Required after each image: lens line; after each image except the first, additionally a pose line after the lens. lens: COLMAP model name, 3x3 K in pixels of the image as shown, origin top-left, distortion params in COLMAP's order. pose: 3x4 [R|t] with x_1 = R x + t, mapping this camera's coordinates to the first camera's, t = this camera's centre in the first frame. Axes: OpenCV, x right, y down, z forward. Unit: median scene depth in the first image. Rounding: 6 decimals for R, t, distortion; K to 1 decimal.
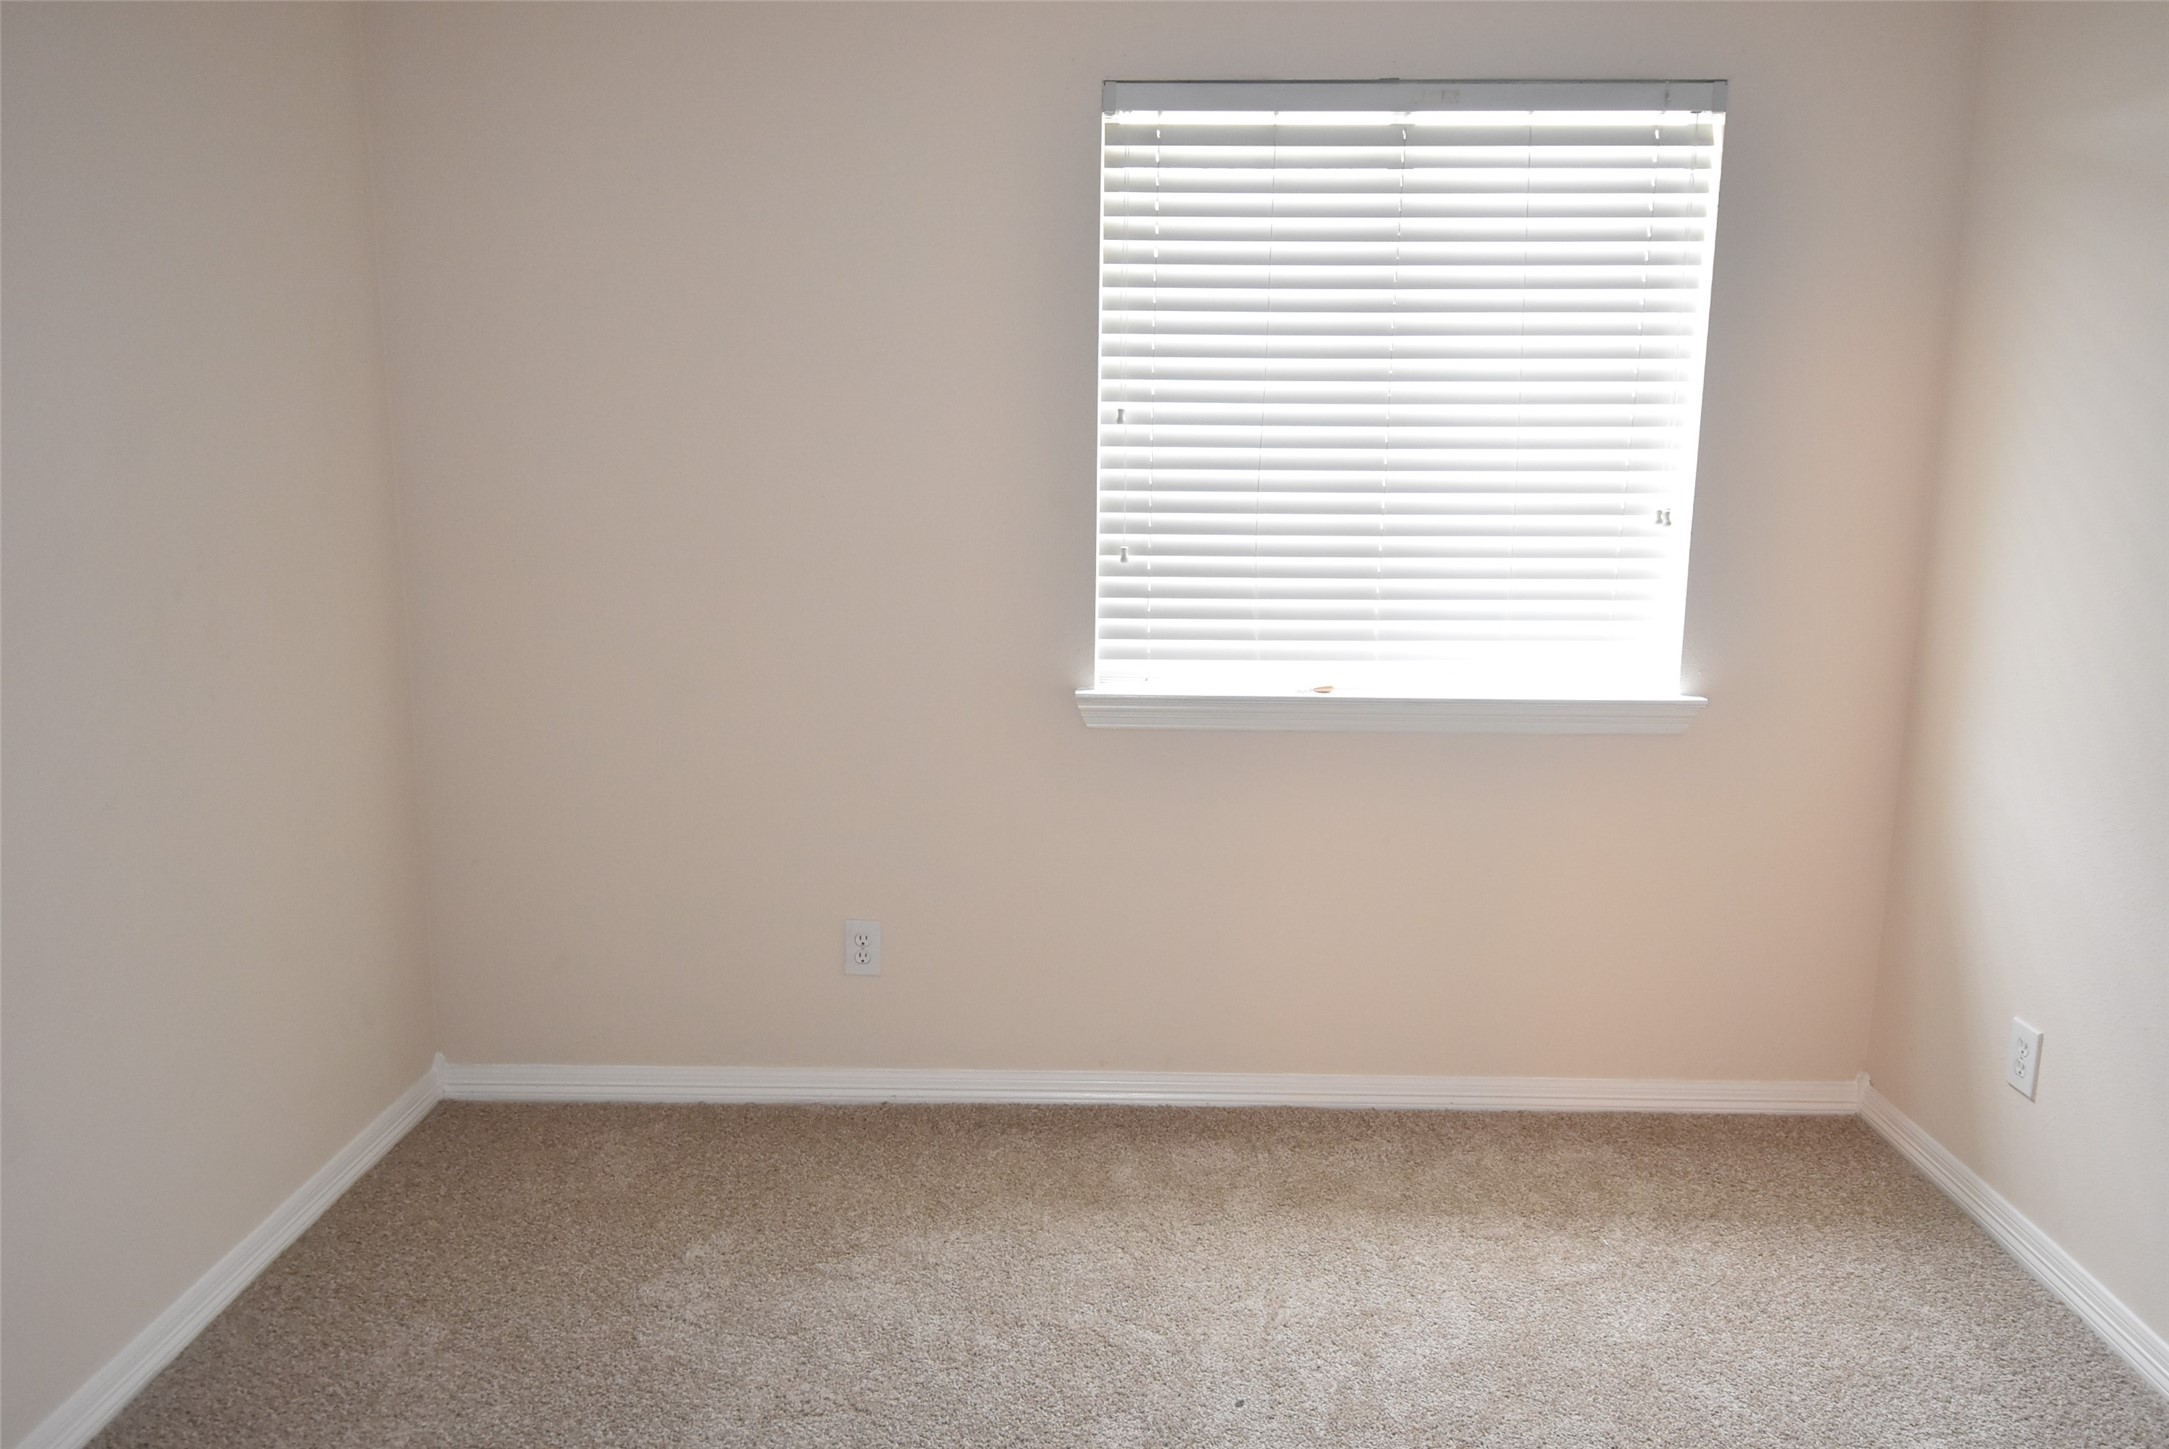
lens RADIAL K [[1595.3, 0, 1085.4], [0, 1595.3, 713.3], [0, 0, 1]] dist [0.025033, -0.002612]
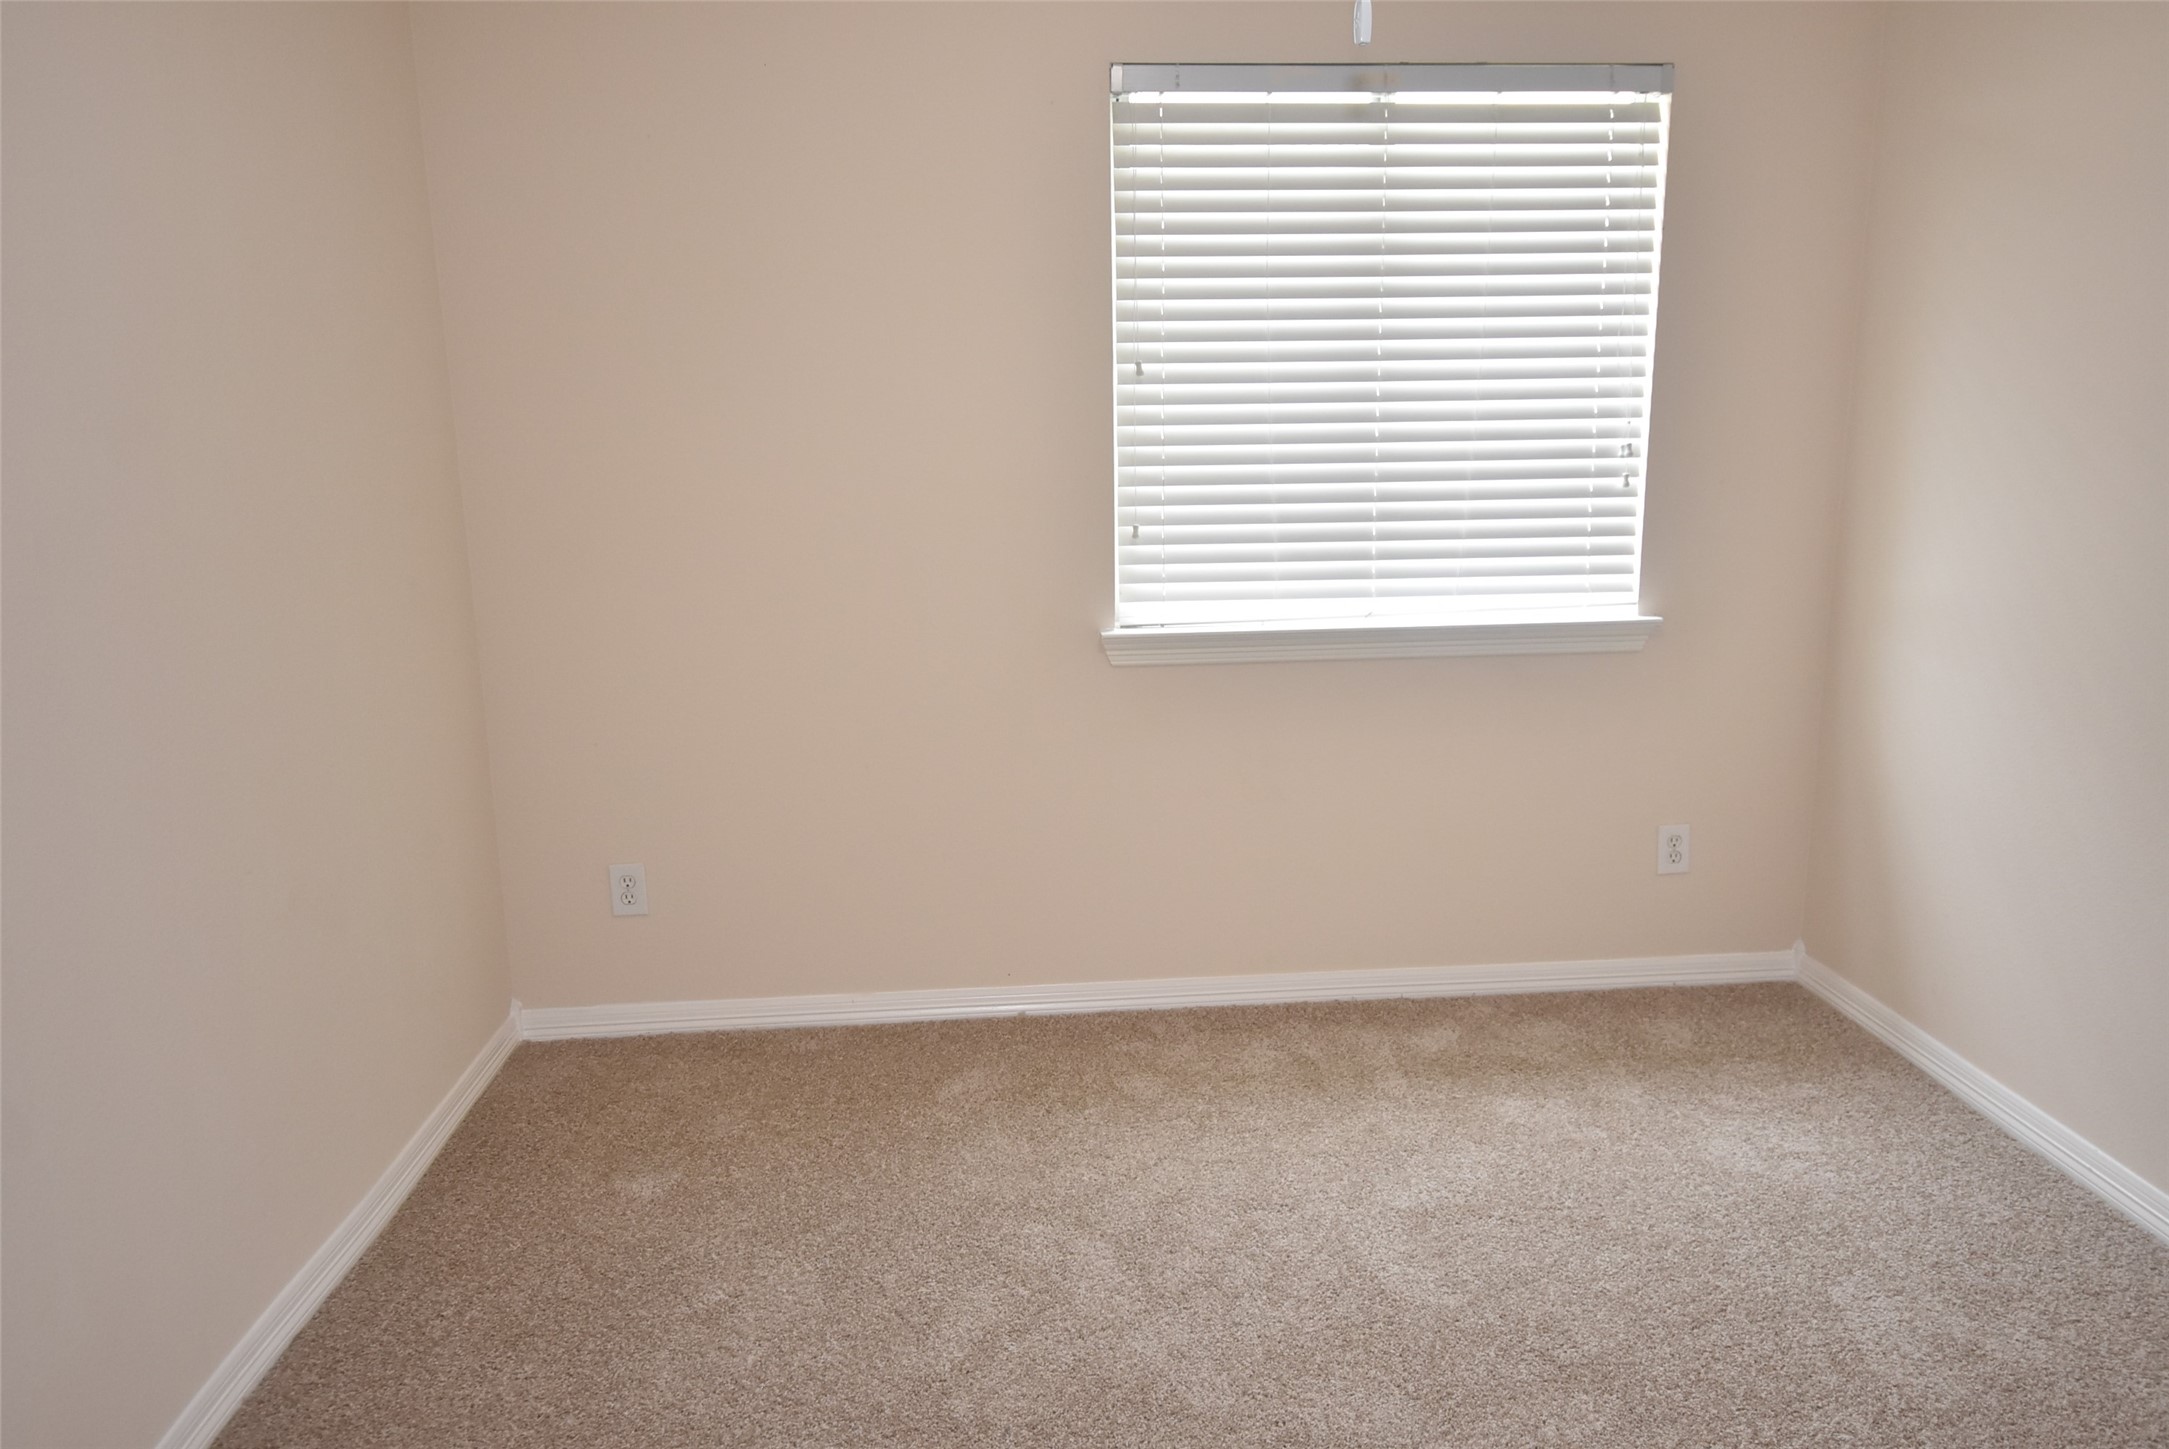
lens RADIAL K [[1483.0, 0, 1045.9], [0, 1483.0, 690.9], [0, 0, 1]] dist [0.045588, -0.054272]
pose [[0.994470, -0.039145, 0.097457, -0.147095], [0.036785, 0.998988, 0.025899, -0.001662], [-0.098372, -0.022171, 0.994903, 0.000523]]
